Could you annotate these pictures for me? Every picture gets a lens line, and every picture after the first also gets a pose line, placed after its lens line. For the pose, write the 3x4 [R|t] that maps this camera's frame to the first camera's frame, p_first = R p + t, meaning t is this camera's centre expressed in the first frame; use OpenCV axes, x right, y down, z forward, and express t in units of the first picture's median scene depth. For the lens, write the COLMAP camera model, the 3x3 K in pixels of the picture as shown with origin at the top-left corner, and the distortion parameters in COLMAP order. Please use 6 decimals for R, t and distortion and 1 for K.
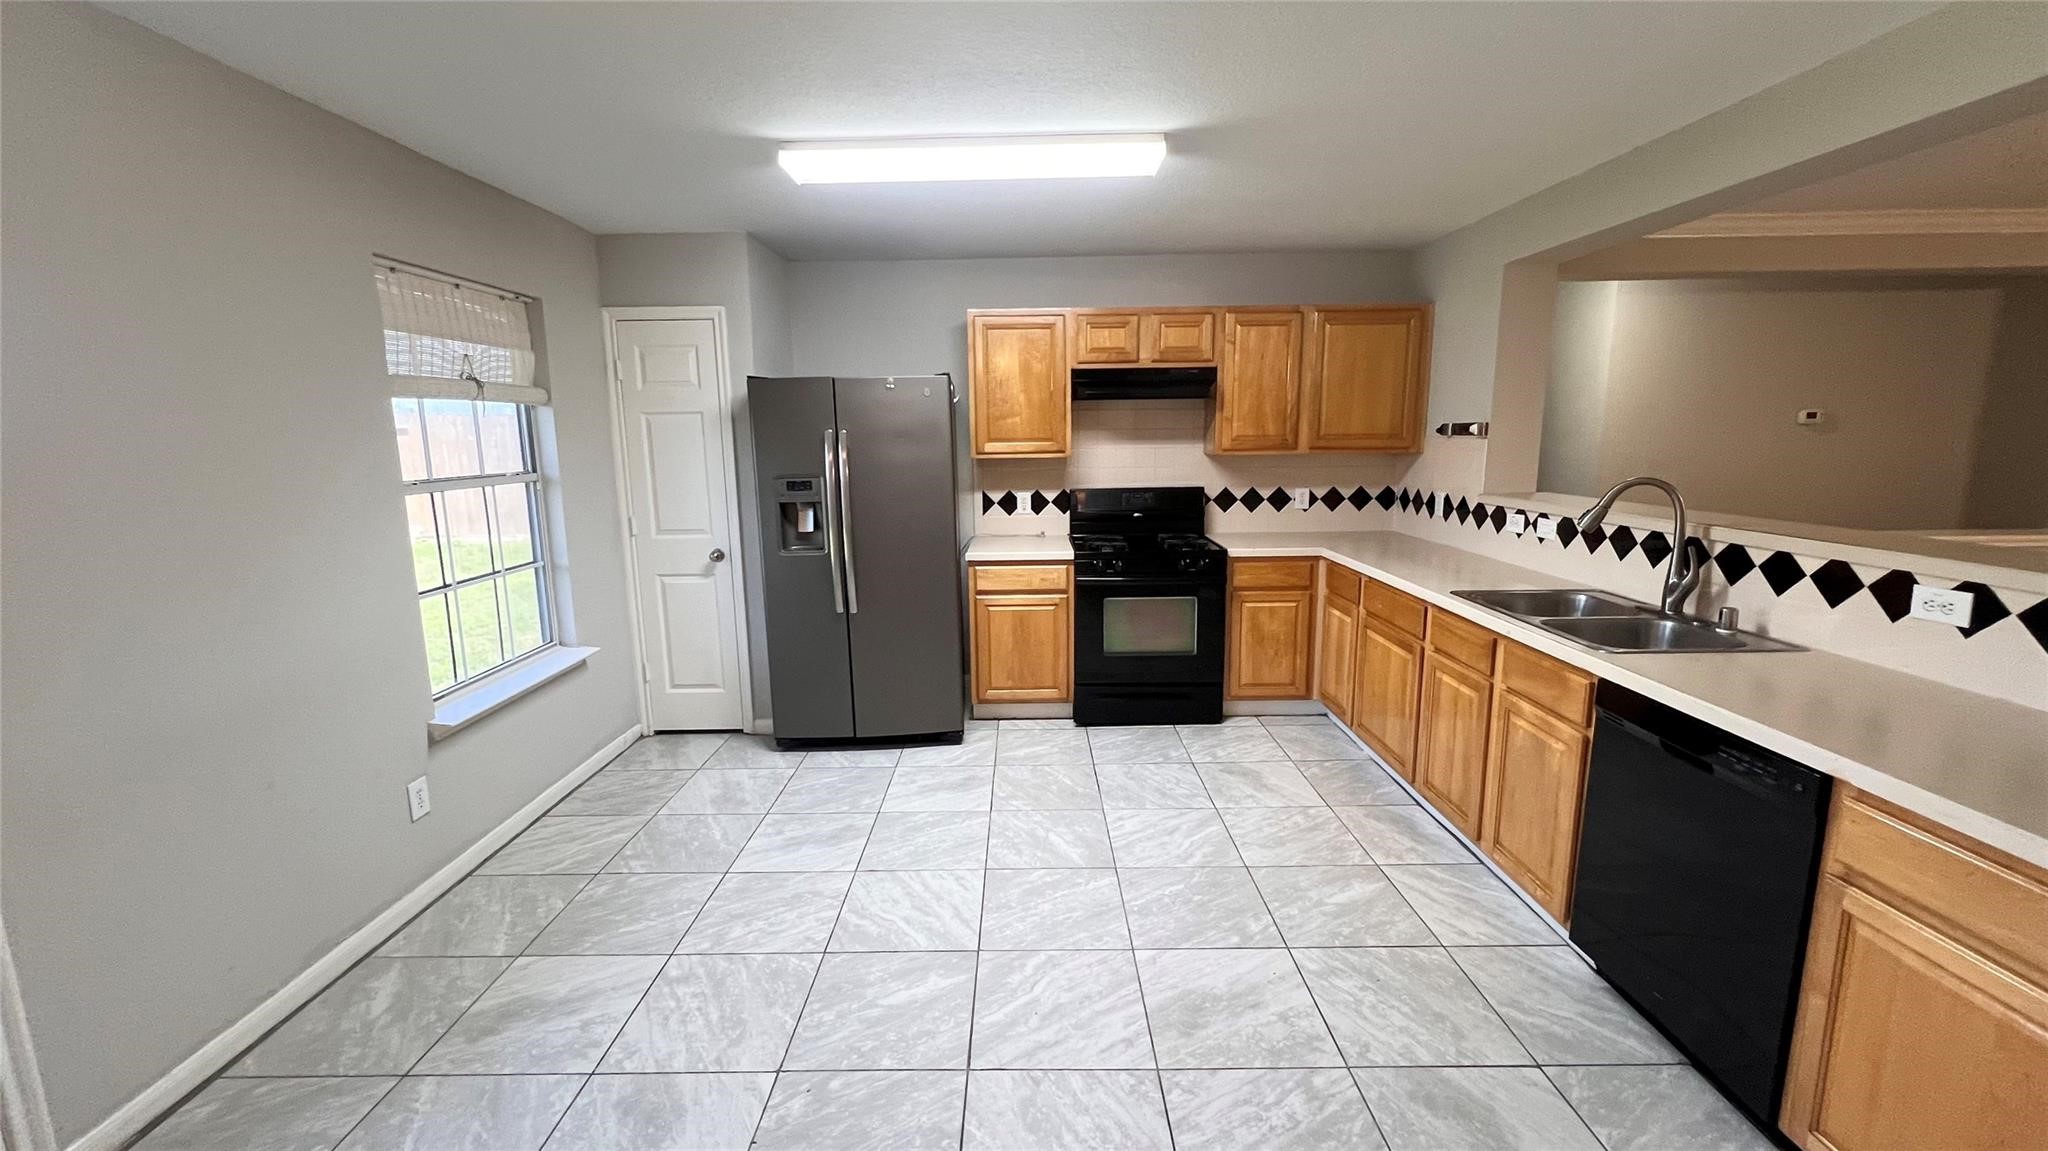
lens RADIAL K [[817.3, 0, 1016.0], [0, 817.3, 569.7], [0, 0, 1]] dist [-0.003679, -0.000108]
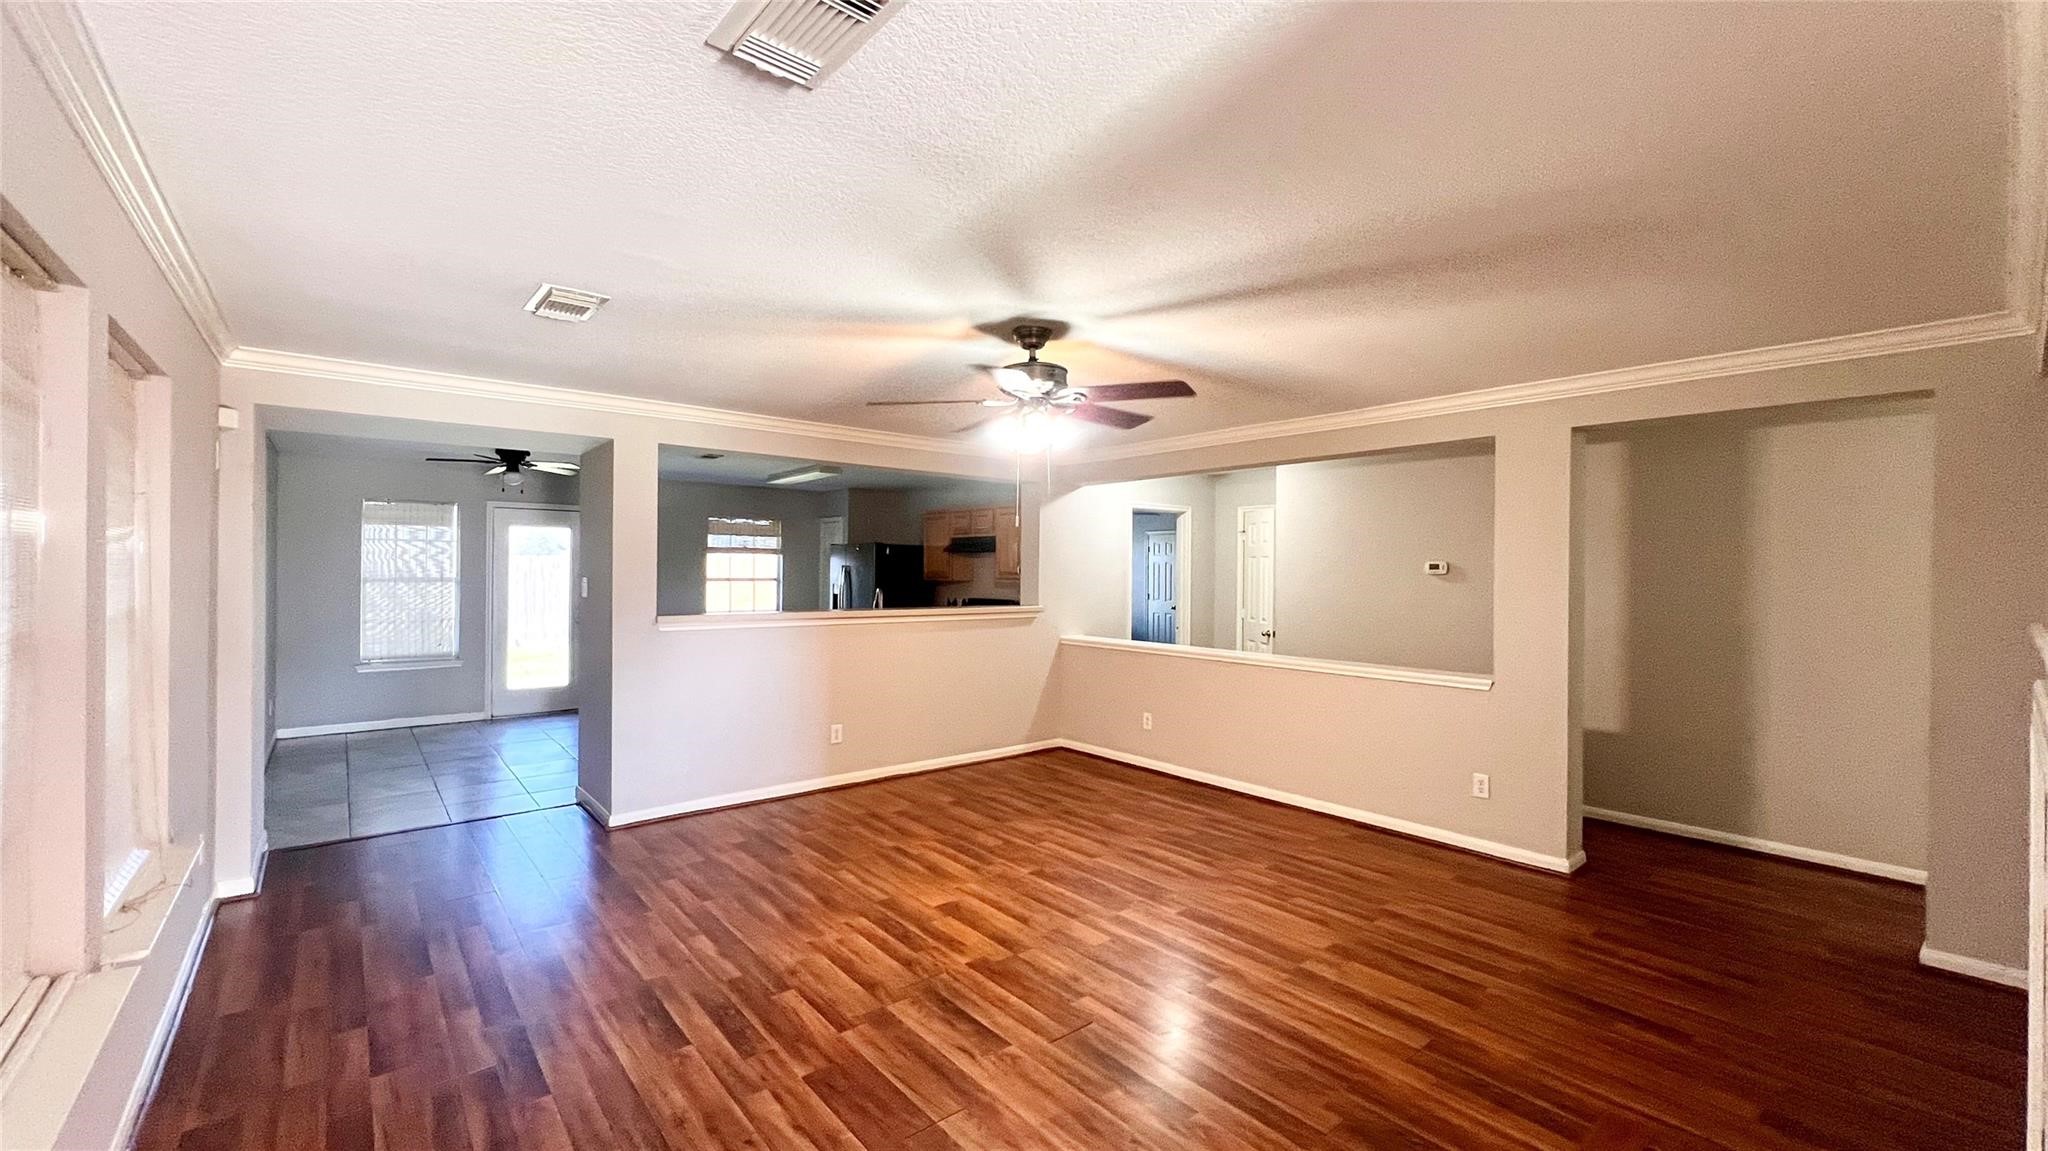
lens RADIAL K [[817.3, 0, 1016.0], [0, 817.3, 569.7], [0, 0, 1]] dist [-0.003679, -0.000108]
pose [[0.645324, 0.014996, -0.763762, 1.473471], [-0.155046, 0.981569, -0.111730, 0.025414], [0.748009, 0.190520, 0.635755, -0.124284]]
